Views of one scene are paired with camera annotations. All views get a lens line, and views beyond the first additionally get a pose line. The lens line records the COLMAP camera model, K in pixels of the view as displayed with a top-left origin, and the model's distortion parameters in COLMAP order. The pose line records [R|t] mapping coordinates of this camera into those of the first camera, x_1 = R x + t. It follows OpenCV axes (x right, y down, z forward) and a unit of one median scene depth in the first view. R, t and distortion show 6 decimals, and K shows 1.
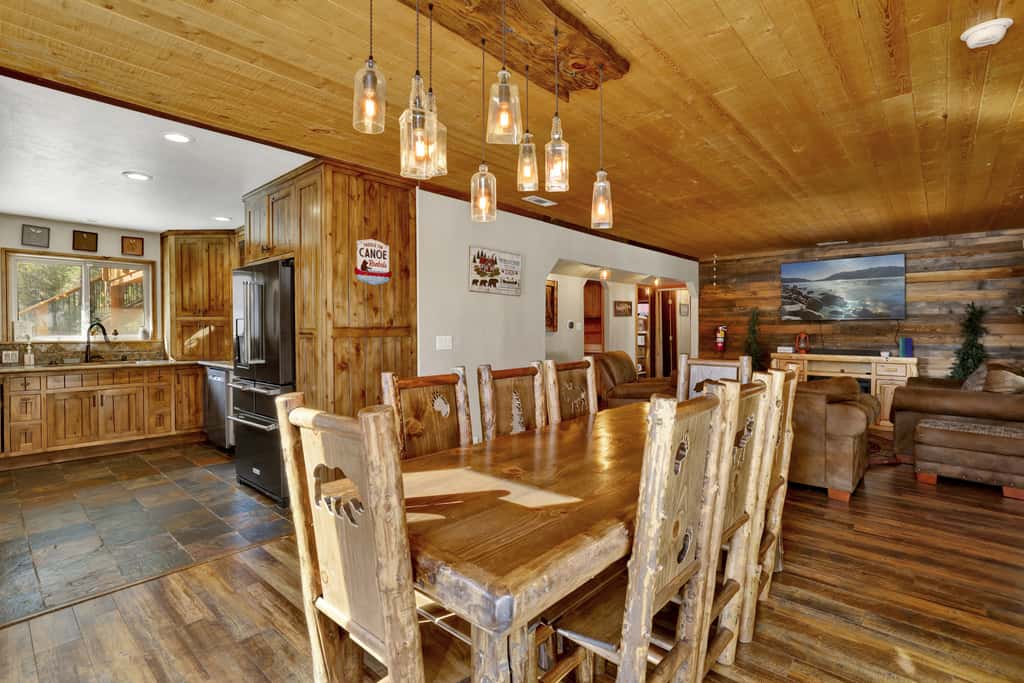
lens RADIAL K [[489.5, 0, 493.4], [0, 489.5, 342.2], [0, 0, 1]] dist [-0.048869, 0.021606]
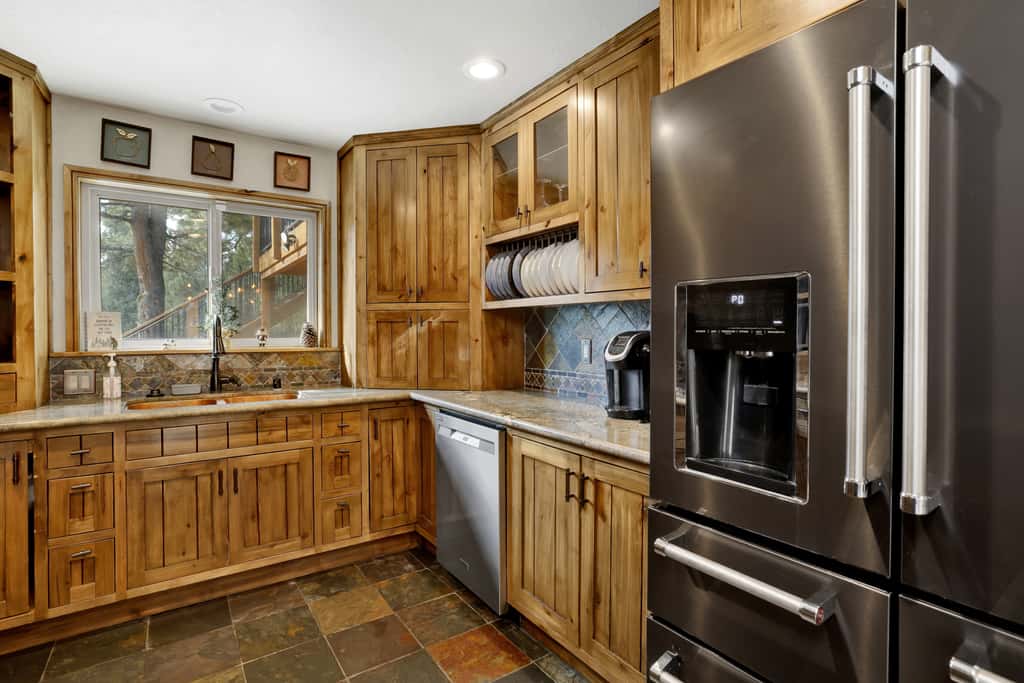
lens RADIAL K [[484.8, 0, 494.3], [0, 484.8, 340.2], [0, 0, 1]] dist [-0.045560, 0.022343]
pose [[0.975882, 0.002572, -0.218284, -0.436031], [-0.004626, 0.999950, -0.008899, -0.009827], [0.218250, 0.009695, 0.975845, 0.553735]]
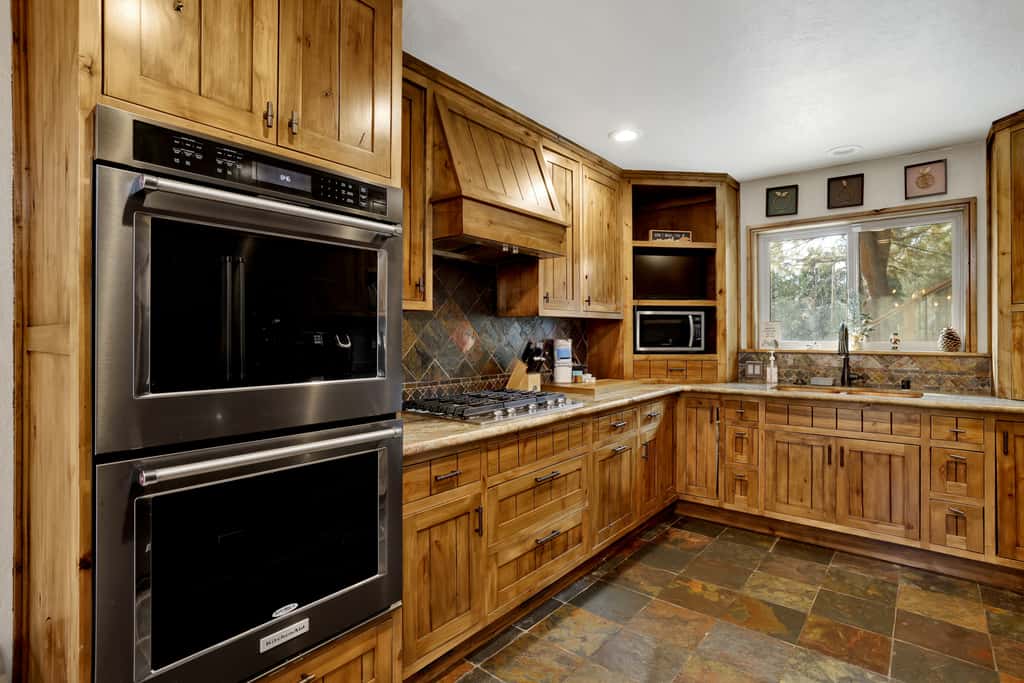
lens RADIAL K [[504.0, 0, 507.2], [0, 504.0, 335.5], [0, 0, 1]] dist [-0.050111, 0.024046]
pose [[0.053517, 0.000231, -0.998567, -0.230782], [-0.024653, 0.999695, -0.001090, -0.010873], [0.998263, 0.024676, 0.053506, 0.520116]]
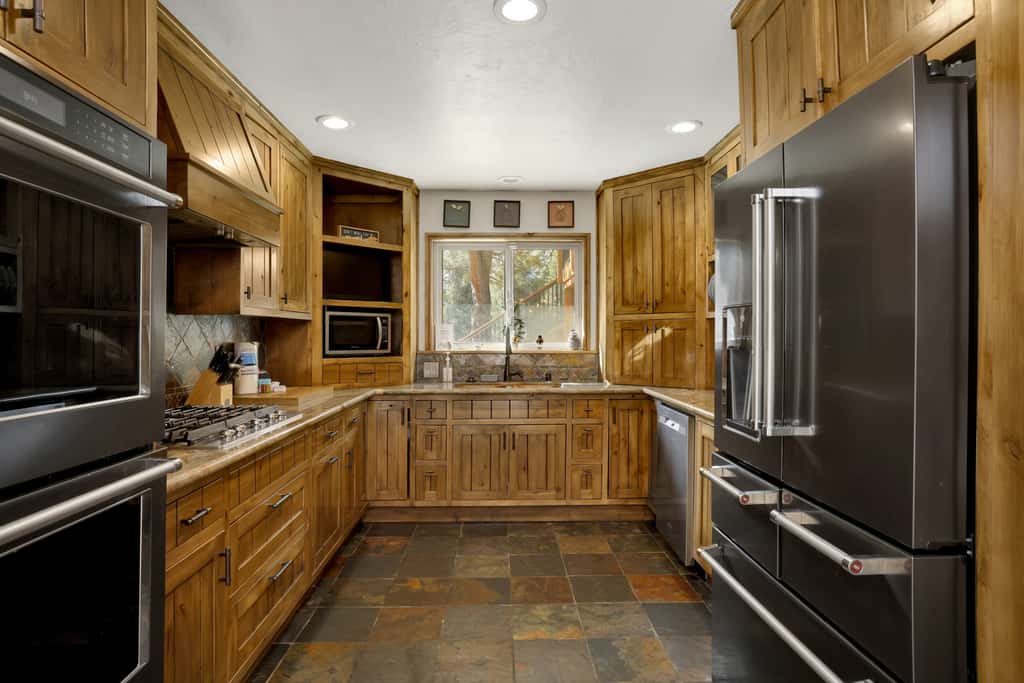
lens RADIAL K [[549.2, 0, 512.5], [0, 549.2, 337.9], [0, 0, 1]] dist [-0.026496, 0.000733]
pose [[0.697392, 0.000582, -0.716690, -0.247268], [-0.017734, 0.999707, -0.016445, -0.008766], [0.716470, 0.024179, 0.697198, 0.422263]]
